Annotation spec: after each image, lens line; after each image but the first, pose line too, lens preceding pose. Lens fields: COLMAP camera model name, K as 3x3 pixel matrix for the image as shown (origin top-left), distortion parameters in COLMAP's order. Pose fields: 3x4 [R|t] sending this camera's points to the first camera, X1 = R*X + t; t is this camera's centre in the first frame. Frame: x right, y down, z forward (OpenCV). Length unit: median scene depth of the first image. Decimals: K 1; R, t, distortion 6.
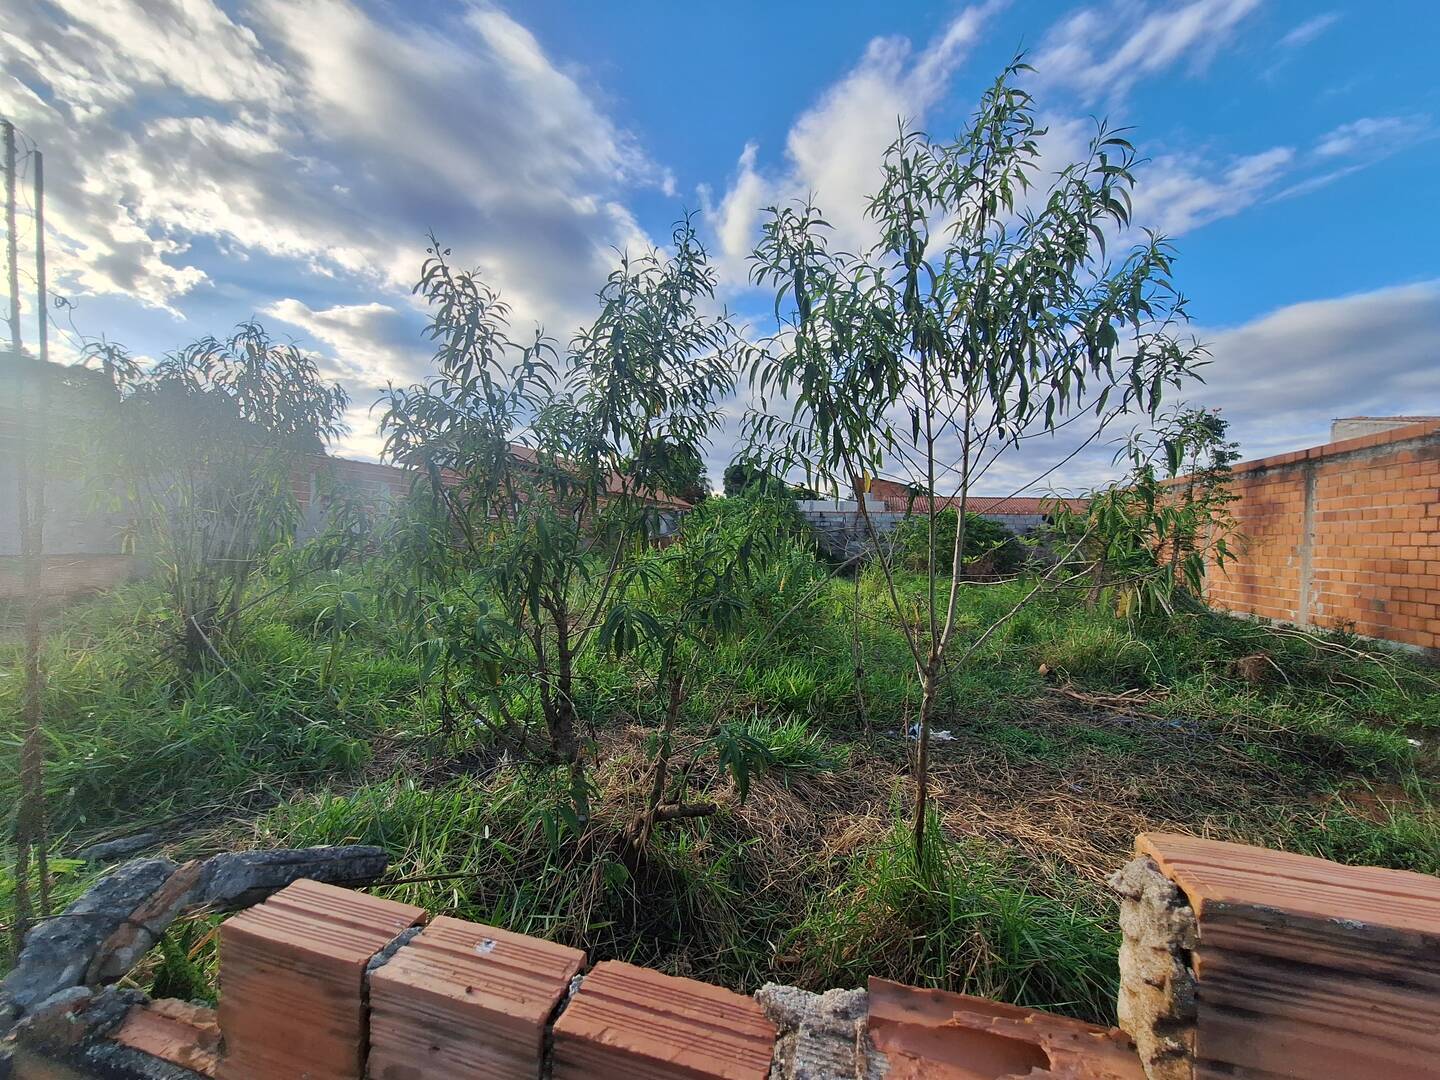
lens RADIAL K [[570.5, 0, 716.3], [0, 570.5, 546.0], [0, 0, 1]] dist [-0.009329, 0.002144]
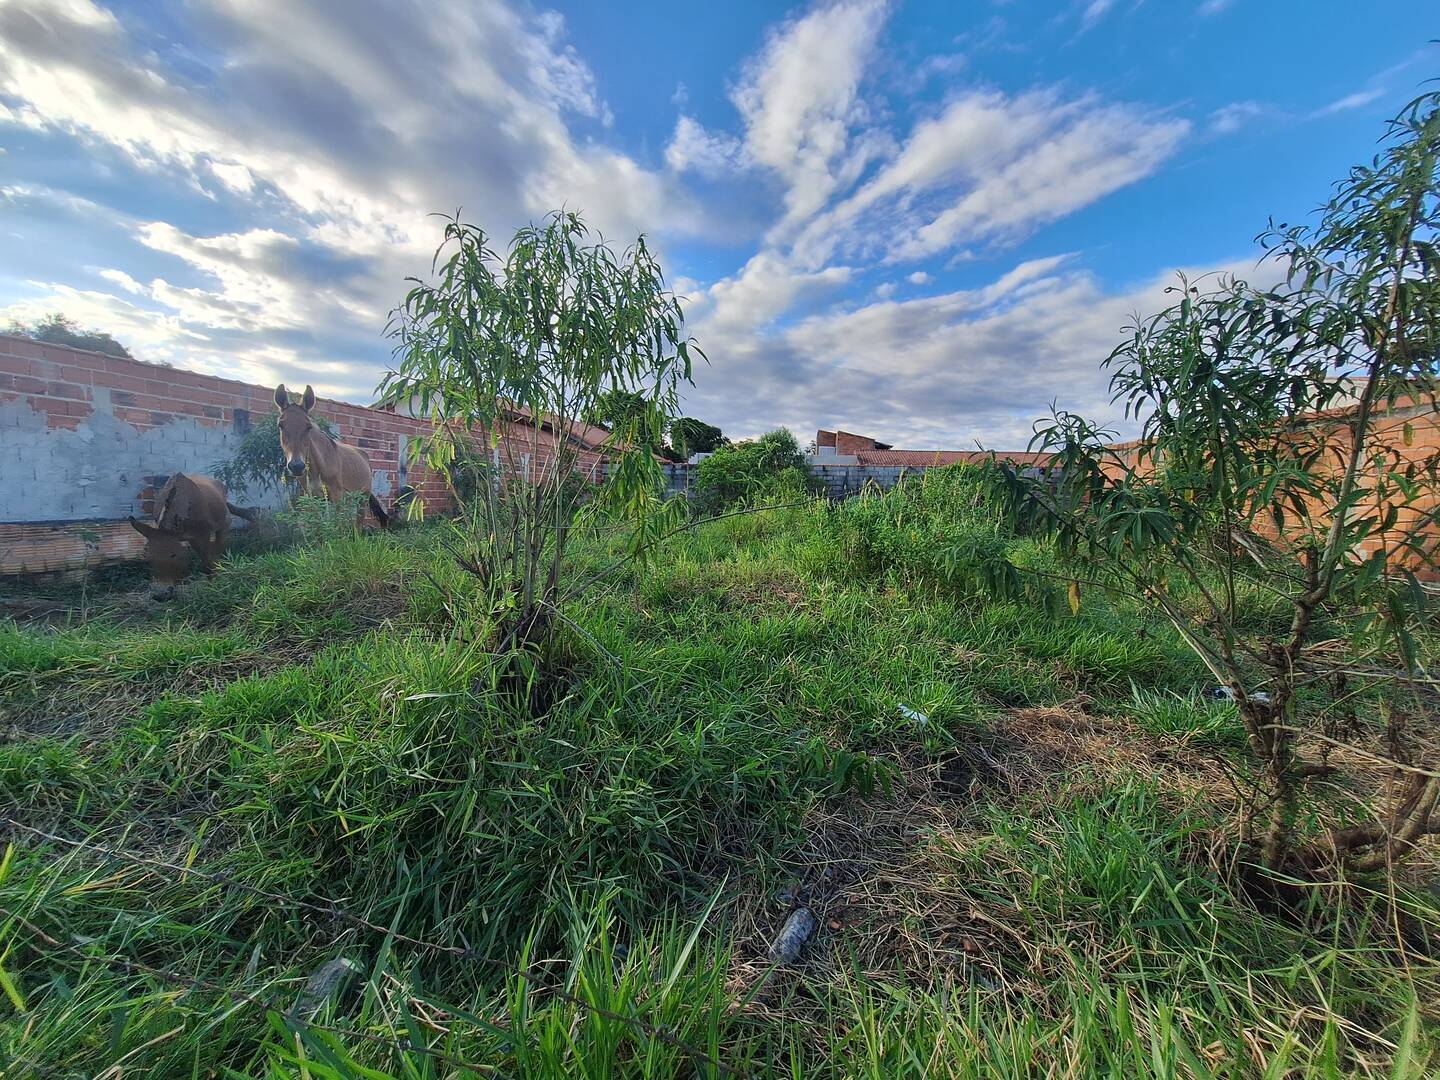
lens RADIAL K [[570.5, 0, 707.9], [0, 570.5, 545.0], [0, 0, 1]] dist [-0.009329, 0.002144]
pose [[0.994766, -0.016552, 0.100833, -1.057342], [0.008667, 0.996905, 0.078137, -0.013365], [-0.101814, -0.076854, 0.991830, 0.294844]]
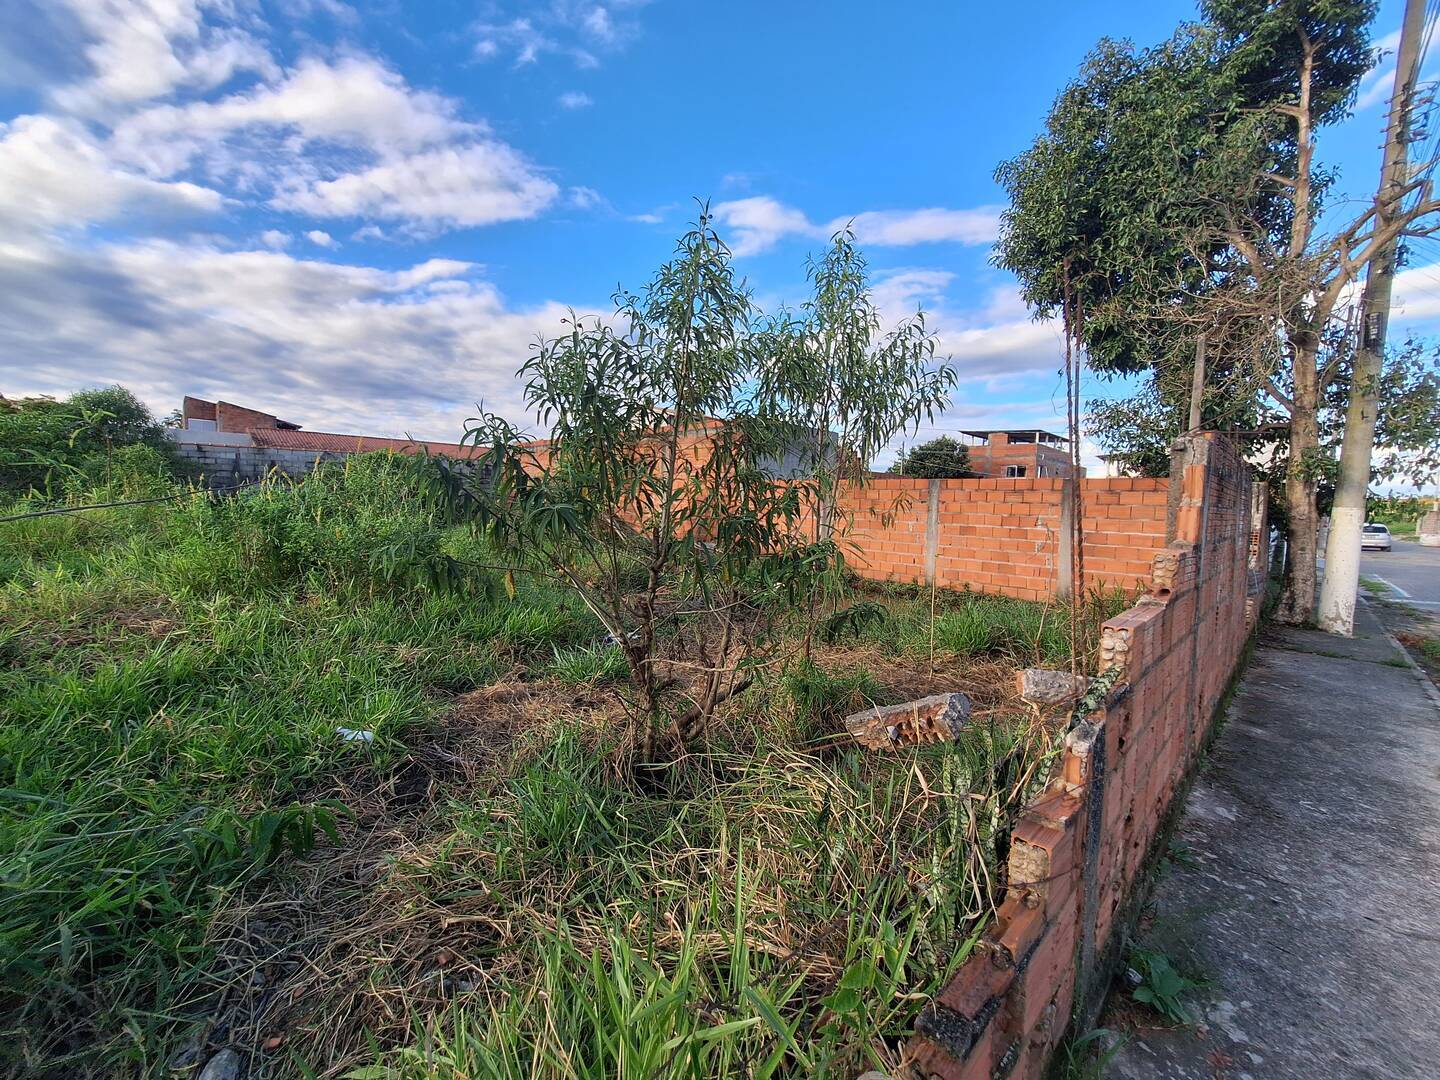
lens RADIAL K [[570.5, 0, 706.0], [0, 570.5, 539.1], [0, 0, 1]] dist [-0.009329, 0.002144]
pose [[0.517733, -0.078122, 0.851968, -1.050361], [0.000528, 0.995851, 0.090995, -0.021475], [-0.855542, -0.046662, 0.515626, 0.322522]]
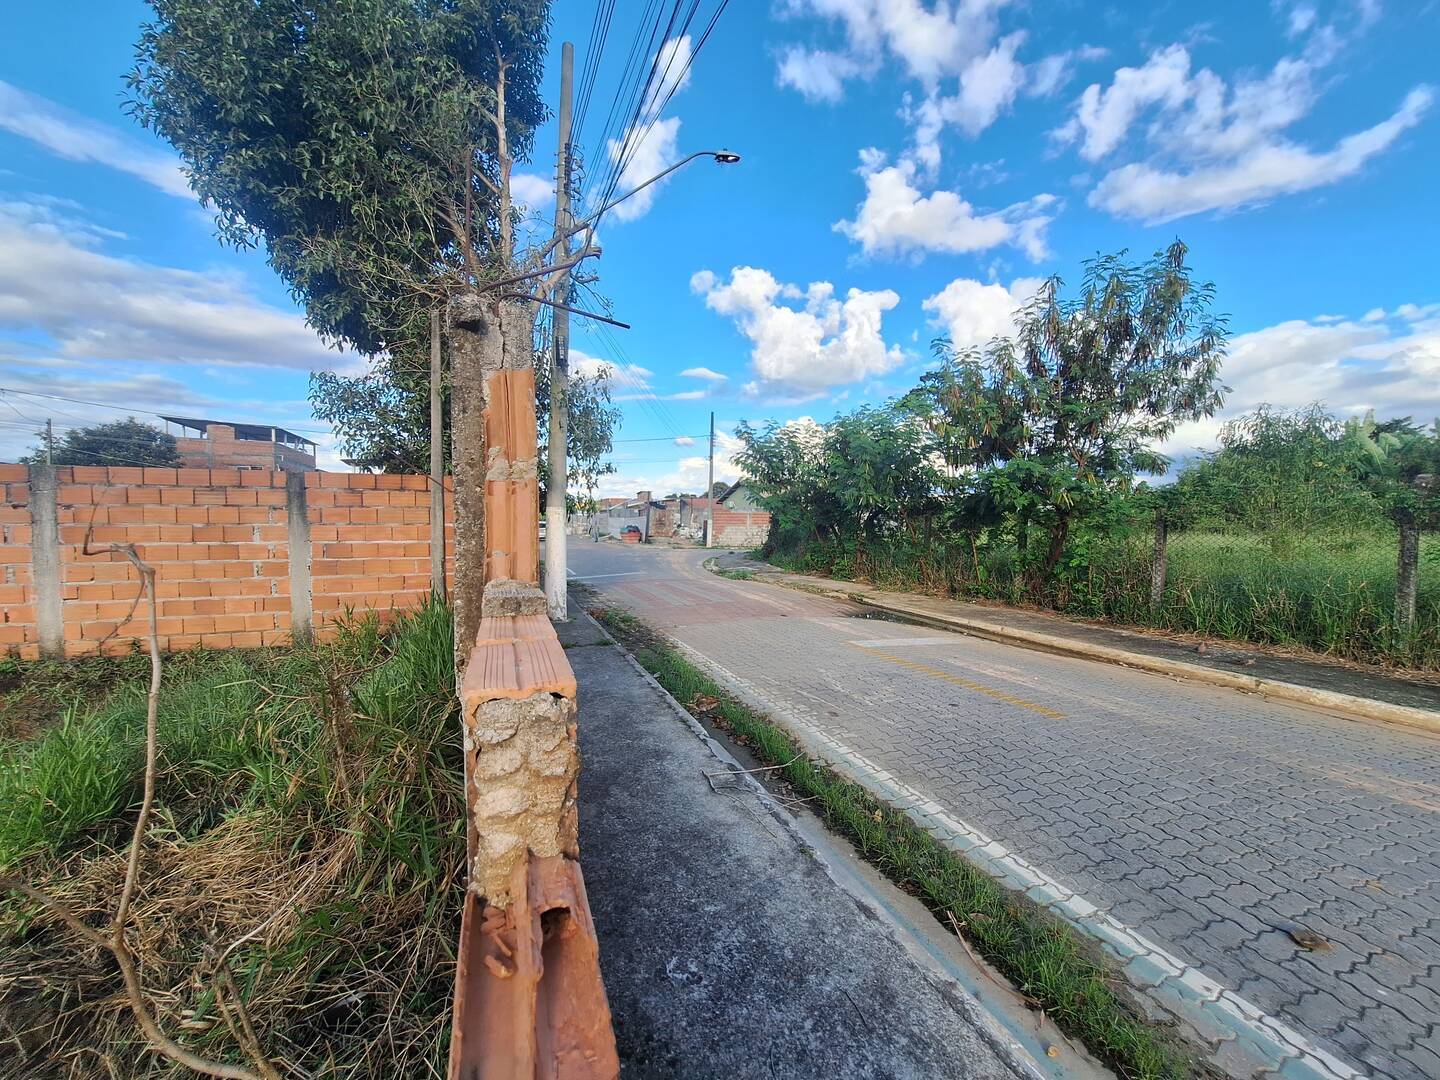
lens RADIAL K [[570.5, 0, 710.6], [0, 570.5, 537.8], [0, 0, 1]] dist [-0.009329, 0.002144]
pose [[-0.584431, -0.062536, 0.809030, -0.062762], [-0.014410, 0.997668, 0.066708, 0.025677], [-0.811315, 0.027328, -0.583970, 0.214848]]
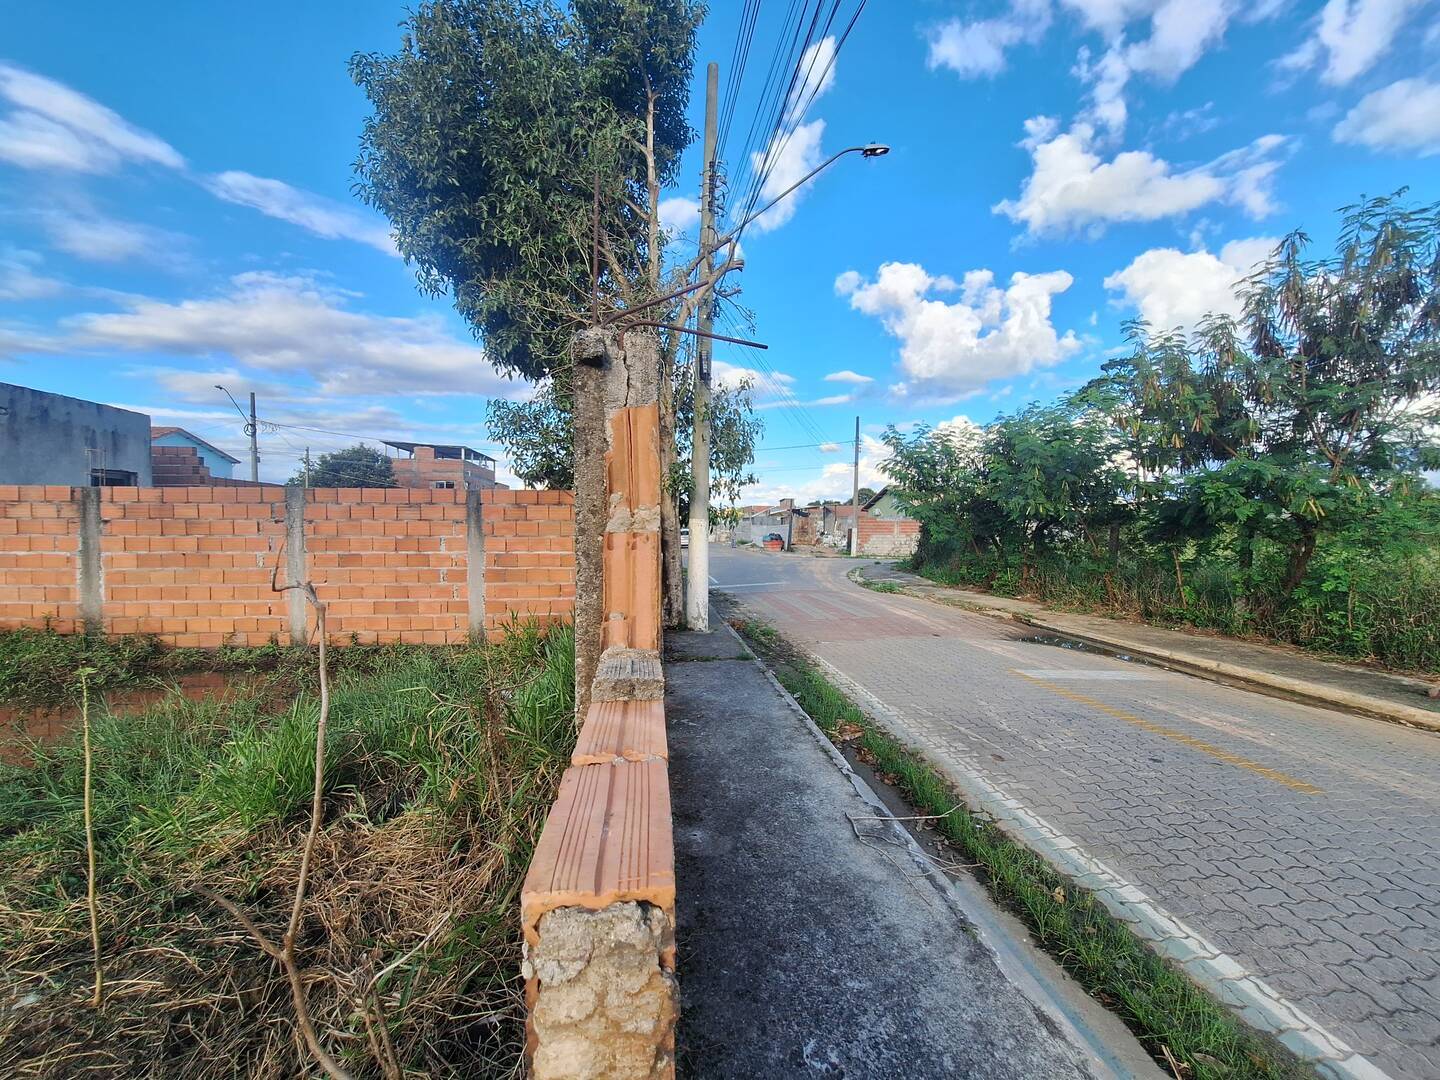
lens RADIAL K [[570.5, 0, 708.6], [0, 570.5, 538.7], [0, 0, 1]] dist [-0.009329, 0.002144]
pose [[-0.365723, -0.057134, 0.928968, -0.007565], [-0.006003, 0.998238, 0.059031, -0.001956], [-0.930704, 0.016013, -0.365422, 0.181223]]
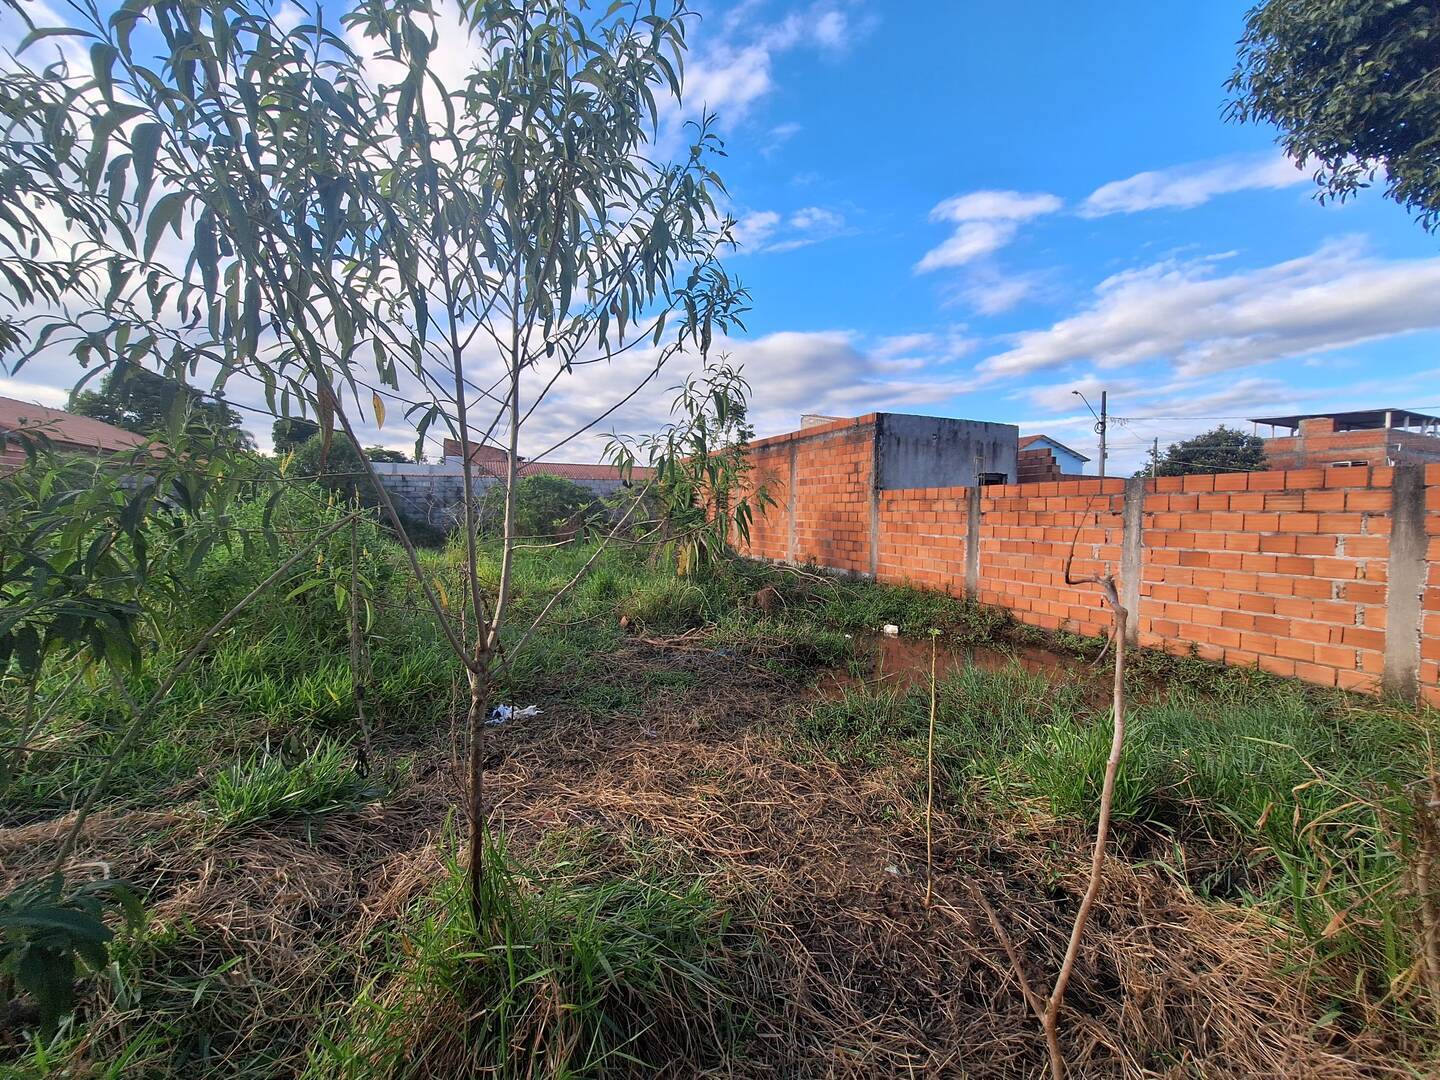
lens RADIAL K [[570.5, 0, 709.9], [0, 570.5, 542.6], [0, 0, 1]] dist [-0.009329, 0.002144]
pose [[0.784170, -0.056666, 0.617953, 0.135206], [0.022924, 0.997787, 0.062407, 0.013054], [-0.620122, -0.034772, 0.783734, 0.191466]]
